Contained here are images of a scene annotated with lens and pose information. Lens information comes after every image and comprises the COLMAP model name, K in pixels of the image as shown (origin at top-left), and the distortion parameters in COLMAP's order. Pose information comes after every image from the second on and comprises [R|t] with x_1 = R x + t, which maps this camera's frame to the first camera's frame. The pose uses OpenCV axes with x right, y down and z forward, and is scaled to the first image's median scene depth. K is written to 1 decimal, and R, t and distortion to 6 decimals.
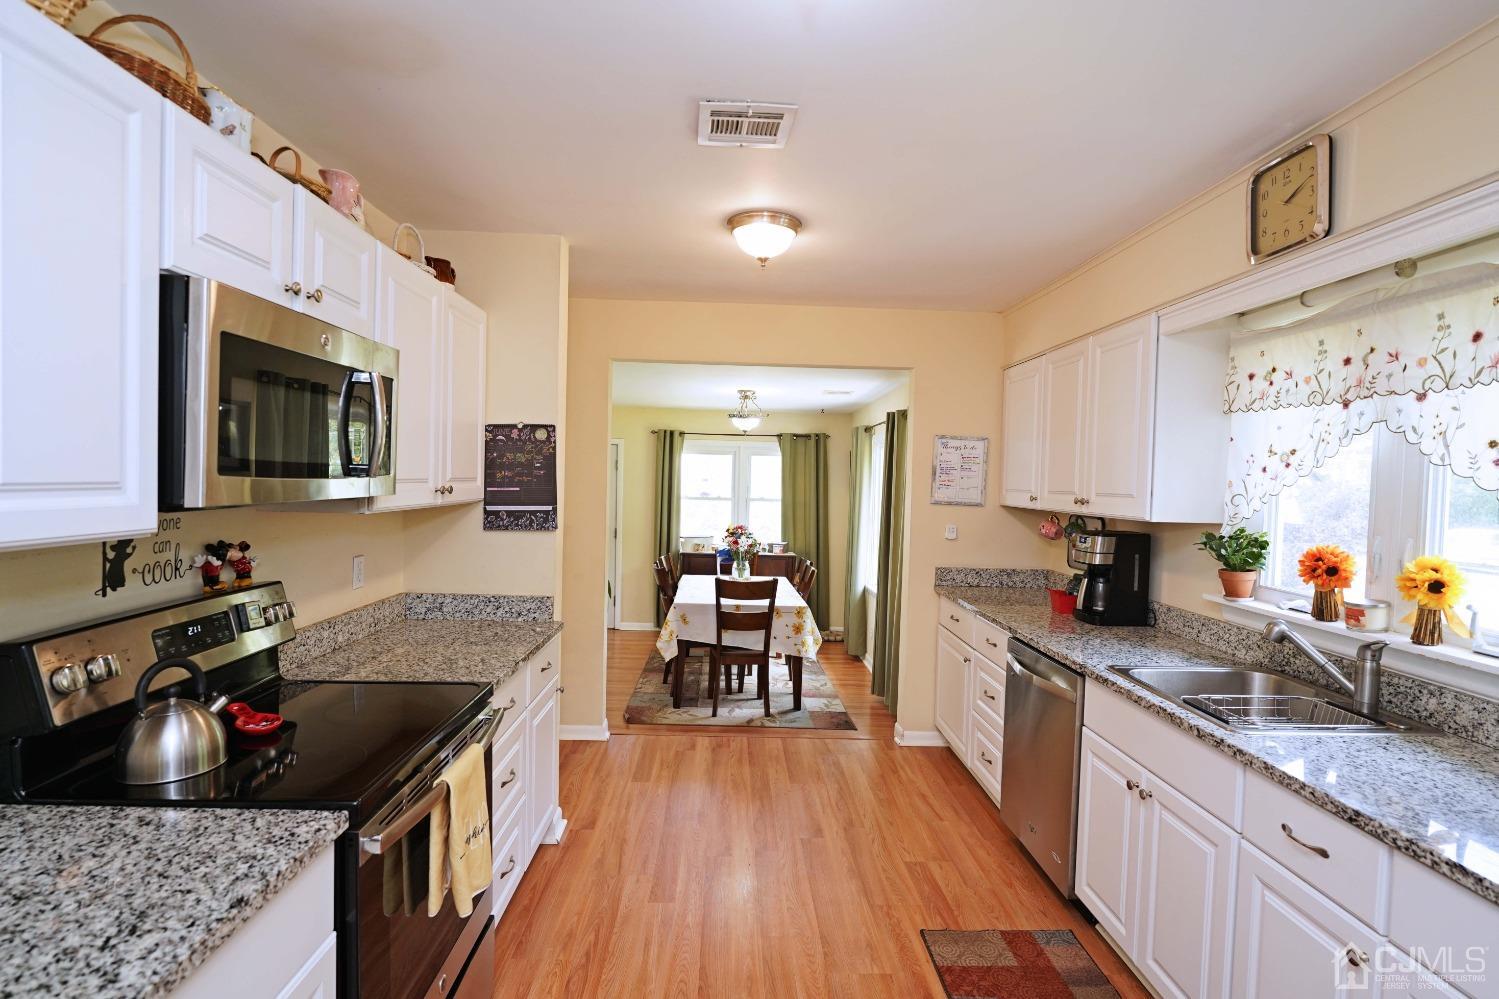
lens RADIAL K [[742.7, 0, 744.8], [0, 742.7, 501.5], [0, 0, 1]] dist [-0.007987, 0.000045]
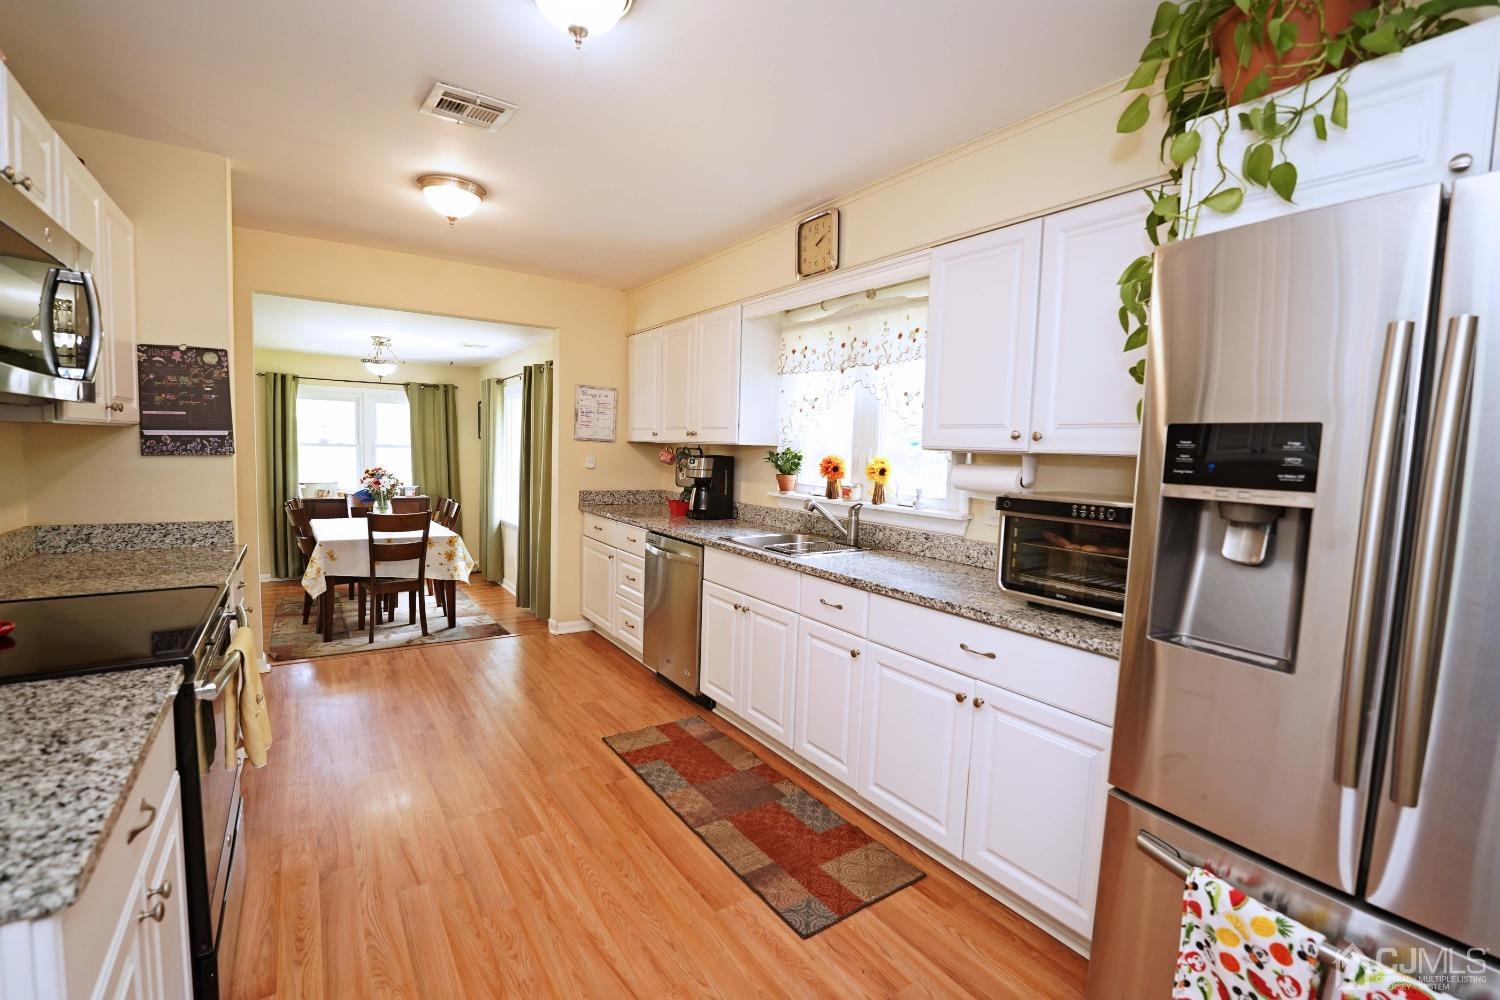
lens RADIAL K [[661.2, 0, 746.4], [0, 661.2, 502.6], [0, 0, 1]] dist [-0.021862, 0.000400]
pose [[0.842586, -0.042652, 0.536870, -0.159227], [0.007025, 0.997645, 0.068233, 0.051952], [-0.538515, -0.053721, 0.840901, -0.139546]]
